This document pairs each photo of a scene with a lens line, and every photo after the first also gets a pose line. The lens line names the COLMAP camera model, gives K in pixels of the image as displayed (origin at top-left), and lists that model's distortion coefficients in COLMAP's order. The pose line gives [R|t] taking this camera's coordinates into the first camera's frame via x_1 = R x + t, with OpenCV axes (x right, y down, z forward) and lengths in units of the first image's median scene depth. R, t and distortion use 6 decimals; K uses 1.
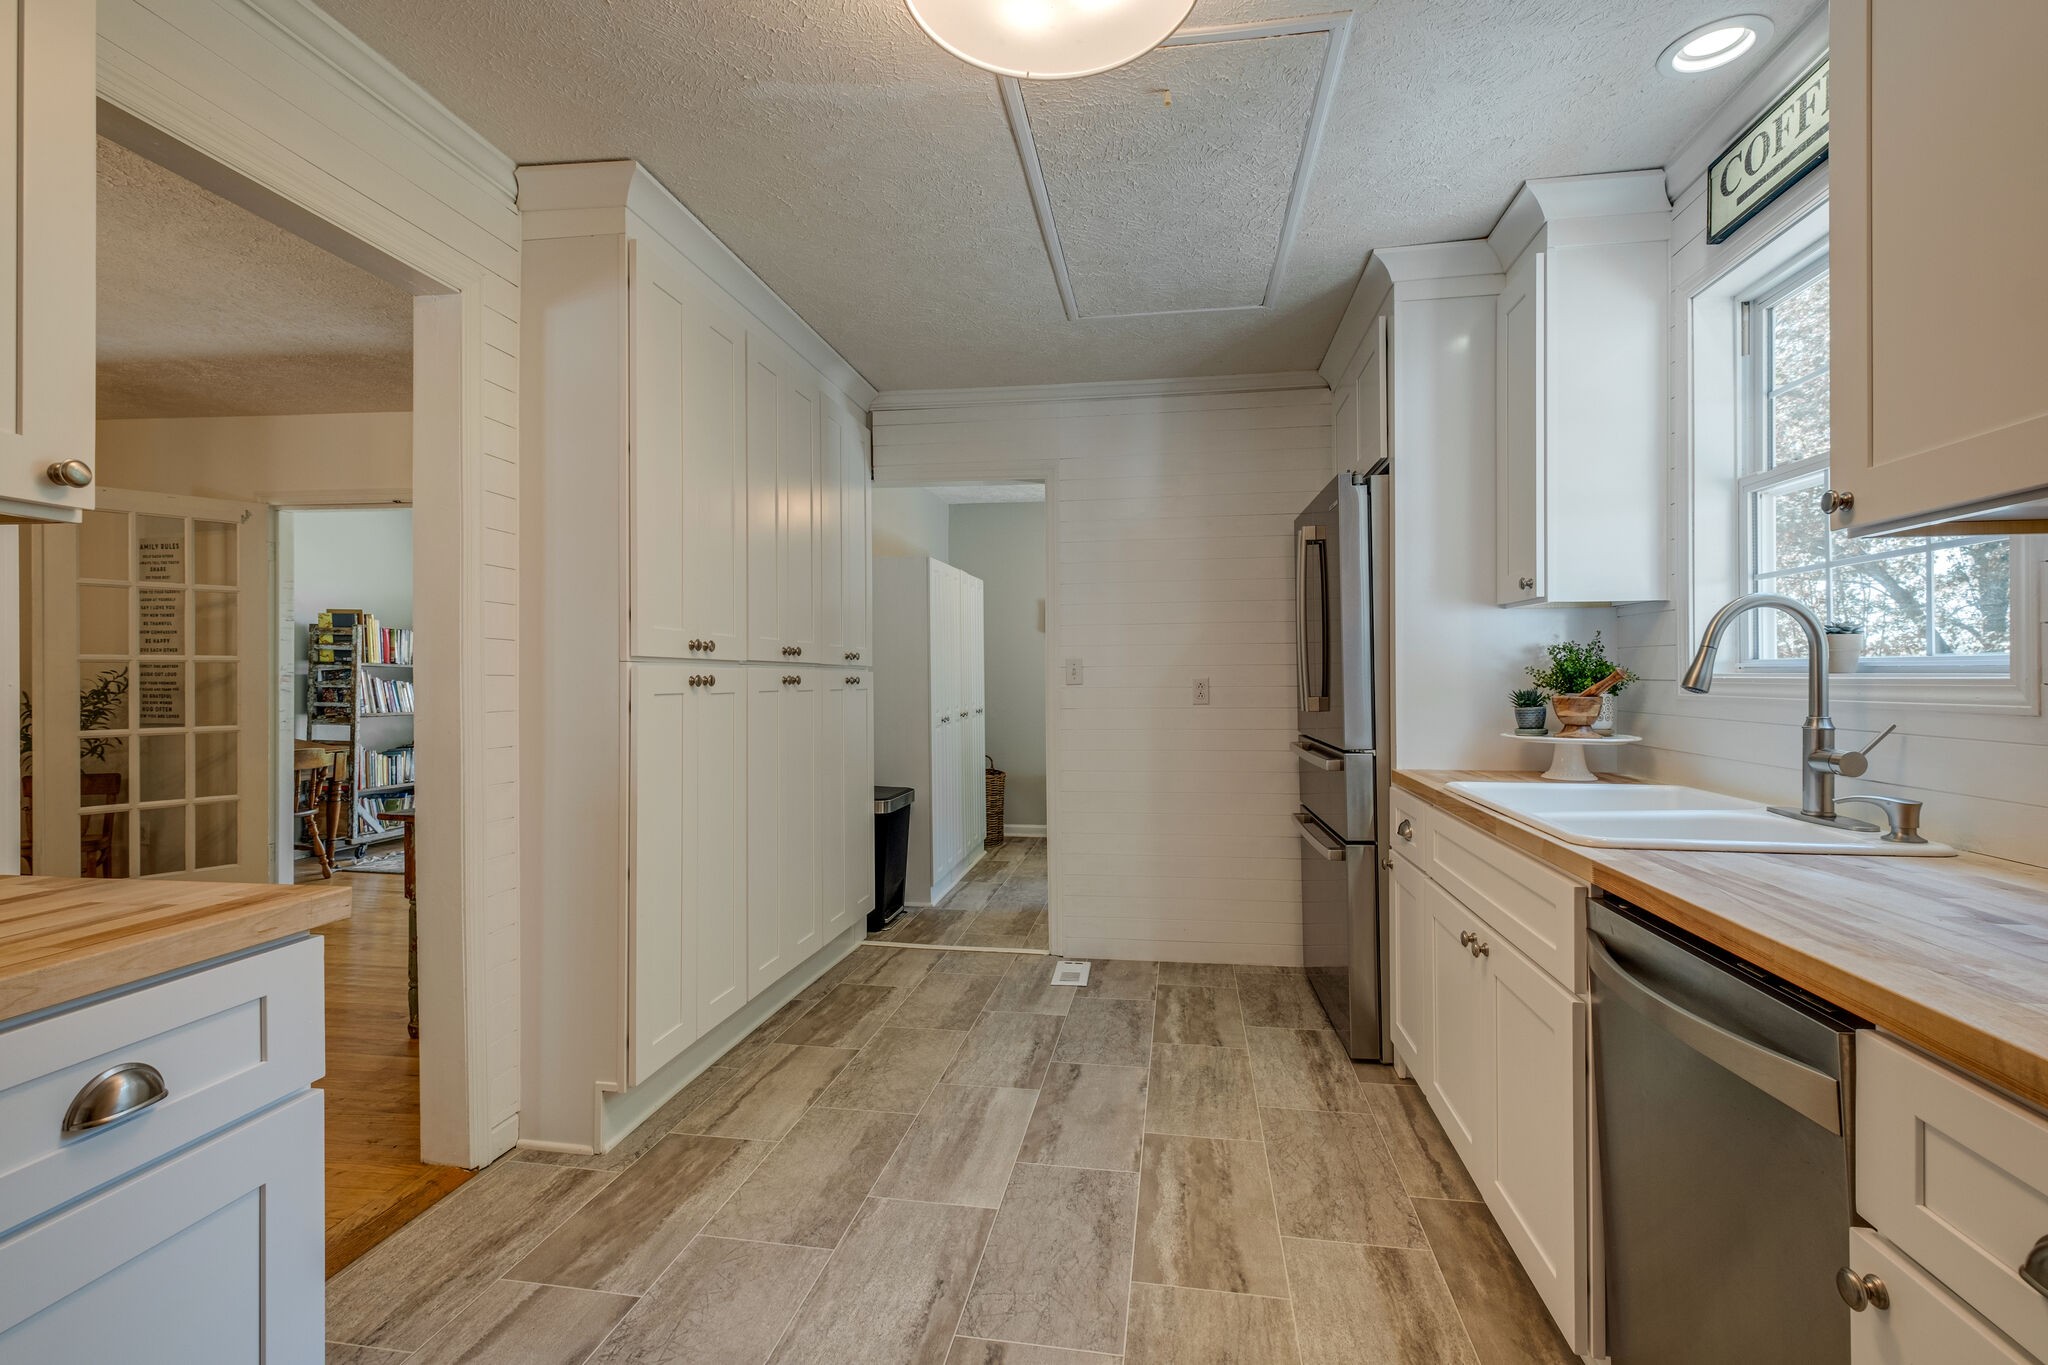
lens RADIAL K [[959.2, 0, 1008.5], [0, 959.2, 671.5], [0, 0, 1]] dist [0.013060, -0.002264]
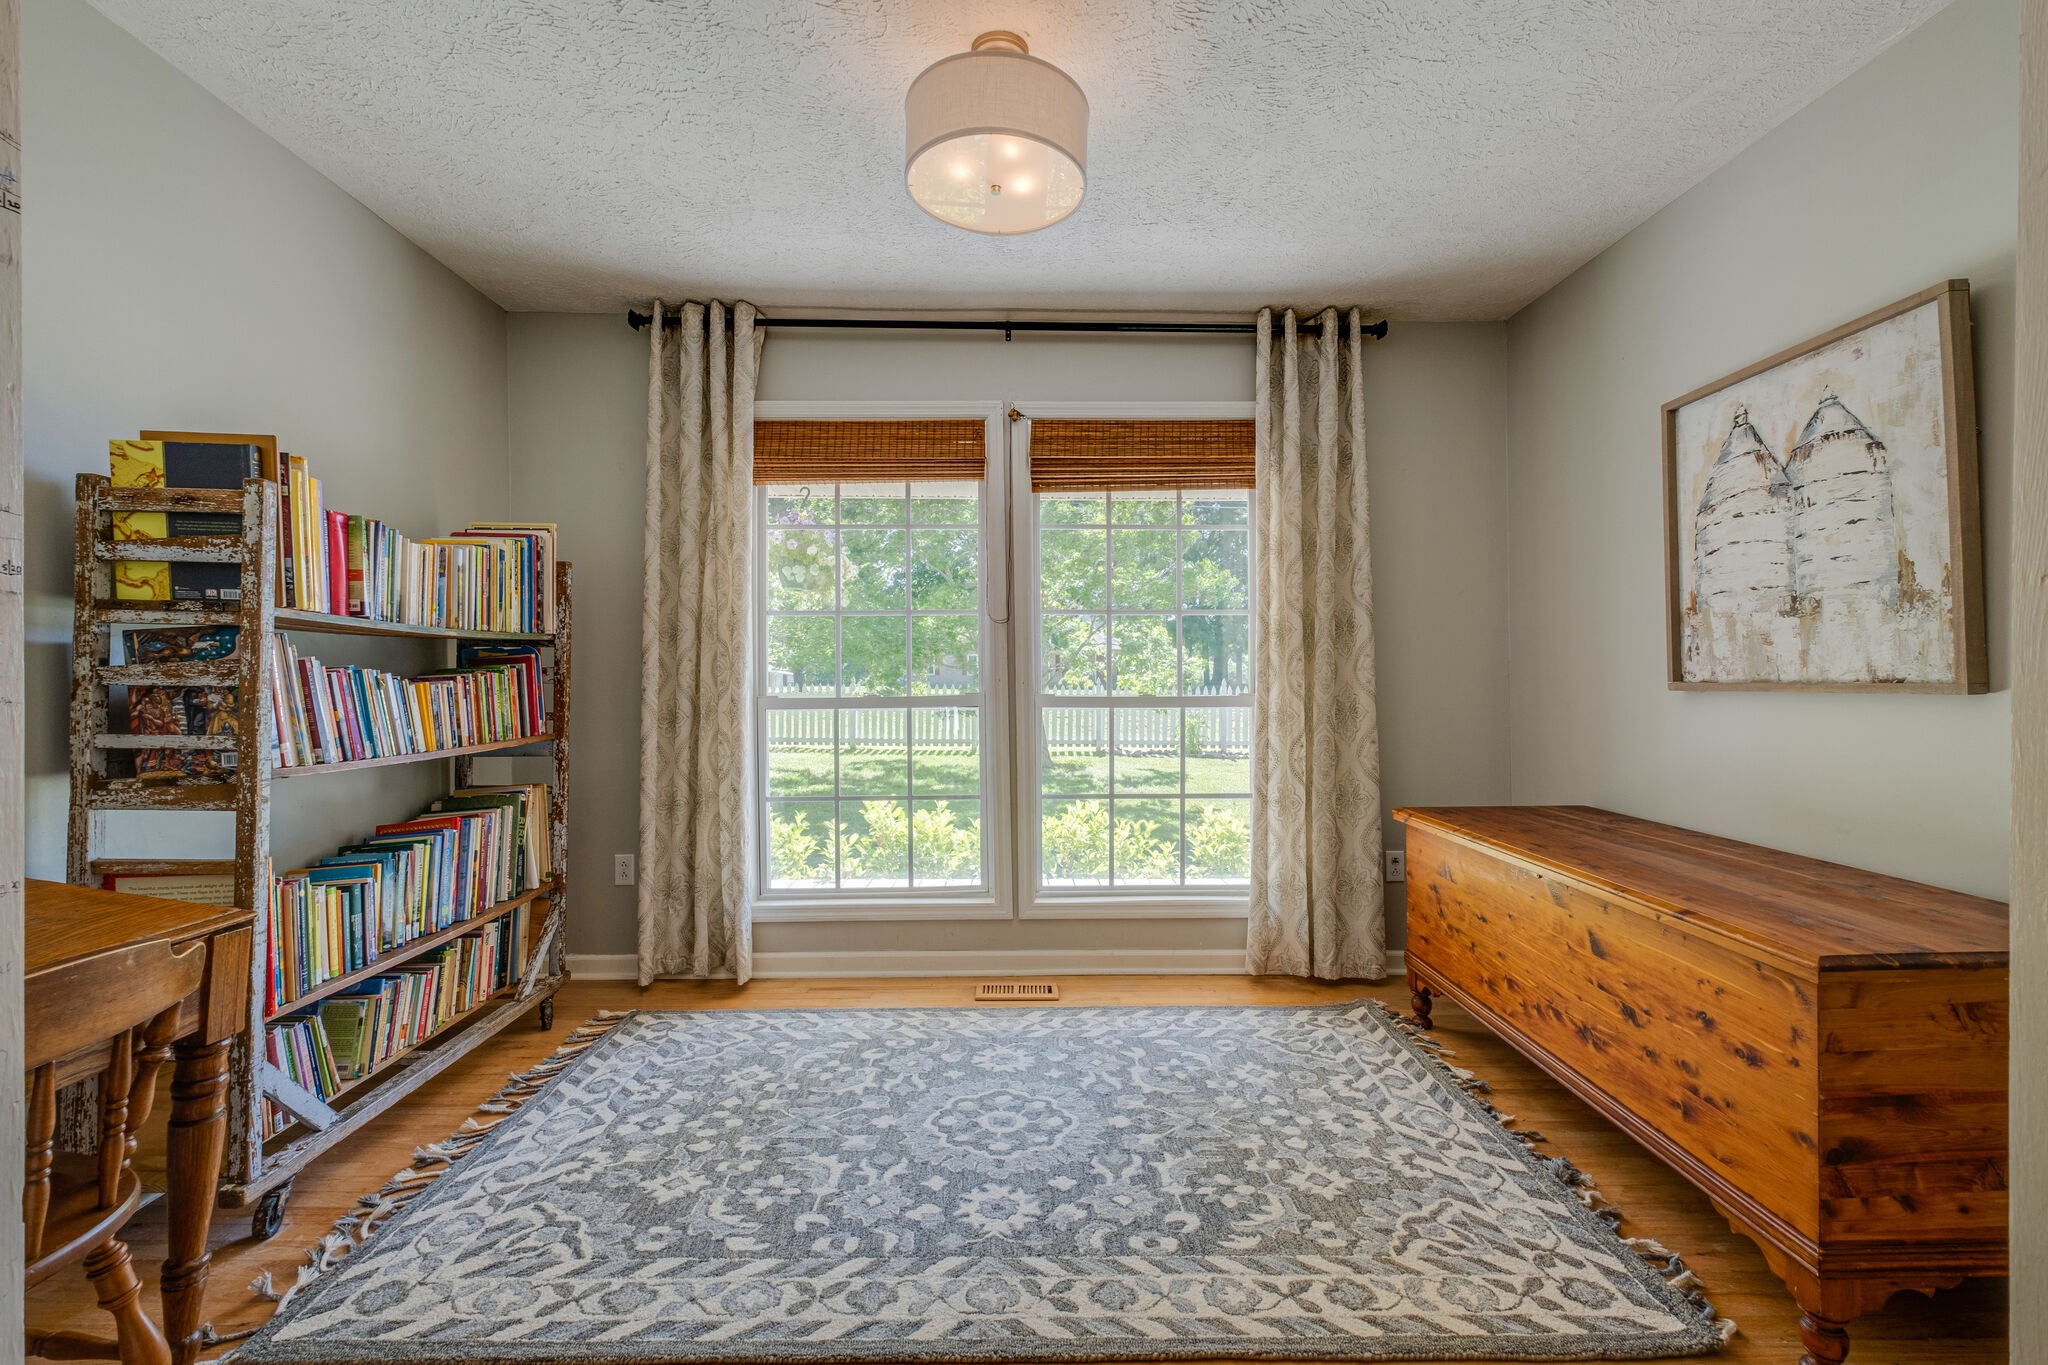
lens RADIAL K [[959.2, 0, 1043.5], [0, 959.2, 687.6], [0, 0, 1]] dist [0.013060, -0.002264]
pose [[0.984051, 0.001076, 0.177881, -0.481940], [-0.002671, 0.999958, 0.008726, 0.013548], [-0.177865, -0.009062, 0.984013, 0.649024]]
